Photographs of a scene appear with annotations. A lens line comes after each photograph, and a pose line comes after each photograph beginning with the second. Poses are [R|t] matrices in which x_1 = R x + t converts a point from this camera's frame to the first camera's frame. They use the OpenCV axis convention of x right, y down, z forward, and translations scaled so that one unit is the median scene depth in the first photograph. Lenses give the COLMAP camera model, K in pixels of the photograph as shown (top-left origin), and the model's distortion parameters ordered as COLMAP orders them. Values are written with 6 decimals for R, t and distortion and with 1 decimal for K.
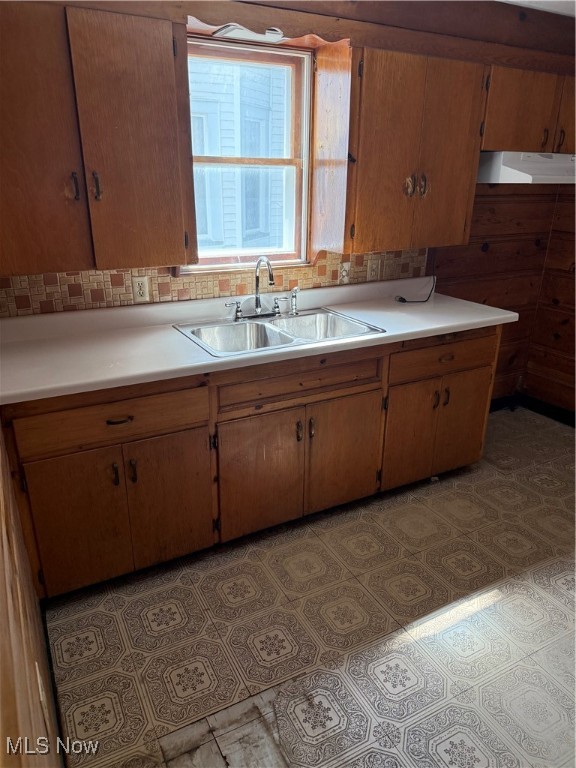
lens RADIAL K [[543.8, 0, 286.8], [0, 543.8, 383.6], [0, 0, 1]] dist [0.058070, -0.076922]
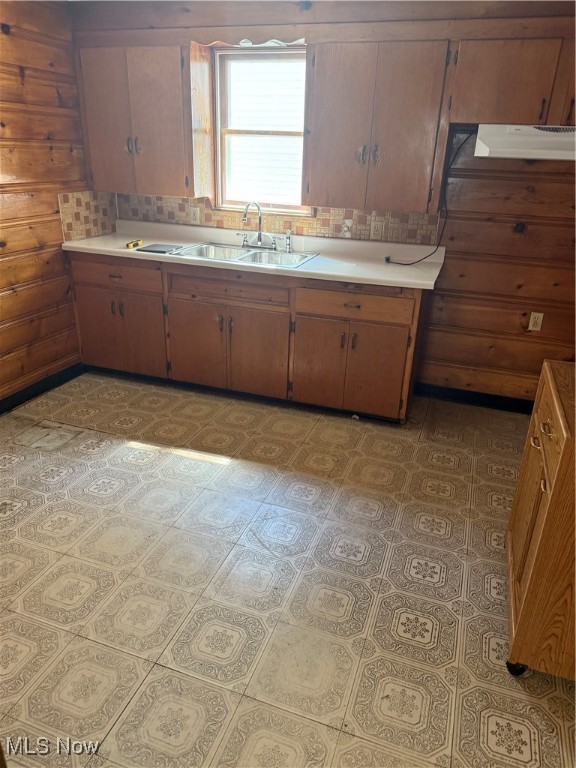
lens RADIAL K [[543.8, 0, 288.9], [0, 543.8, 384.4], [0, 0, 1]] dist [0.058070, -0.076922]
pose [[0.675353, 0.304261, -0.671807, 1.018812], [-0.289433, 0.947195, 0.138024, -0.007169], [0.678327, 0.101228, 0.727754, 0.076888]]
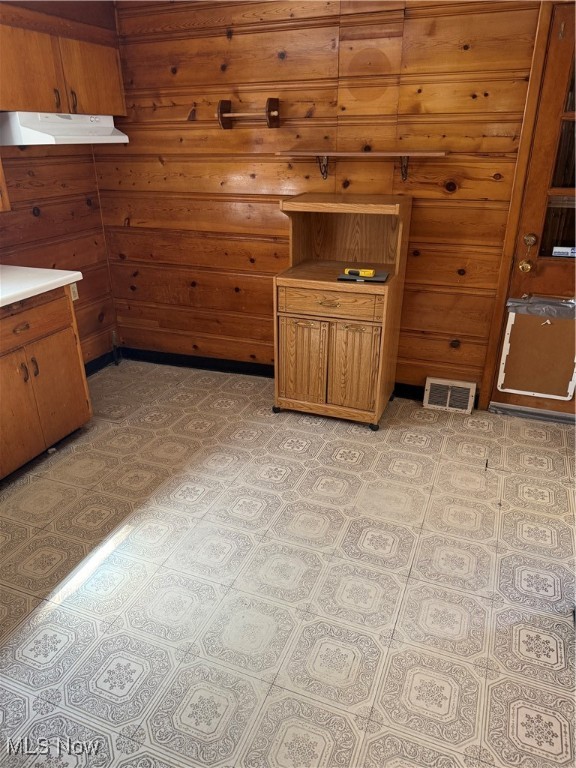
lens RADIAL K [[543.8, 0, 281.8], [0, 543.8, 383.5], [0, 0, 1]] dist [0.058070, -0.076922]
pose [[0.769359, -0.278987, 0.574676, 0.059562], [0.246953, 0.959547, 0.135217, 0.029354], [-0.589152, 0.037888, 0.807133, -0.056261]]
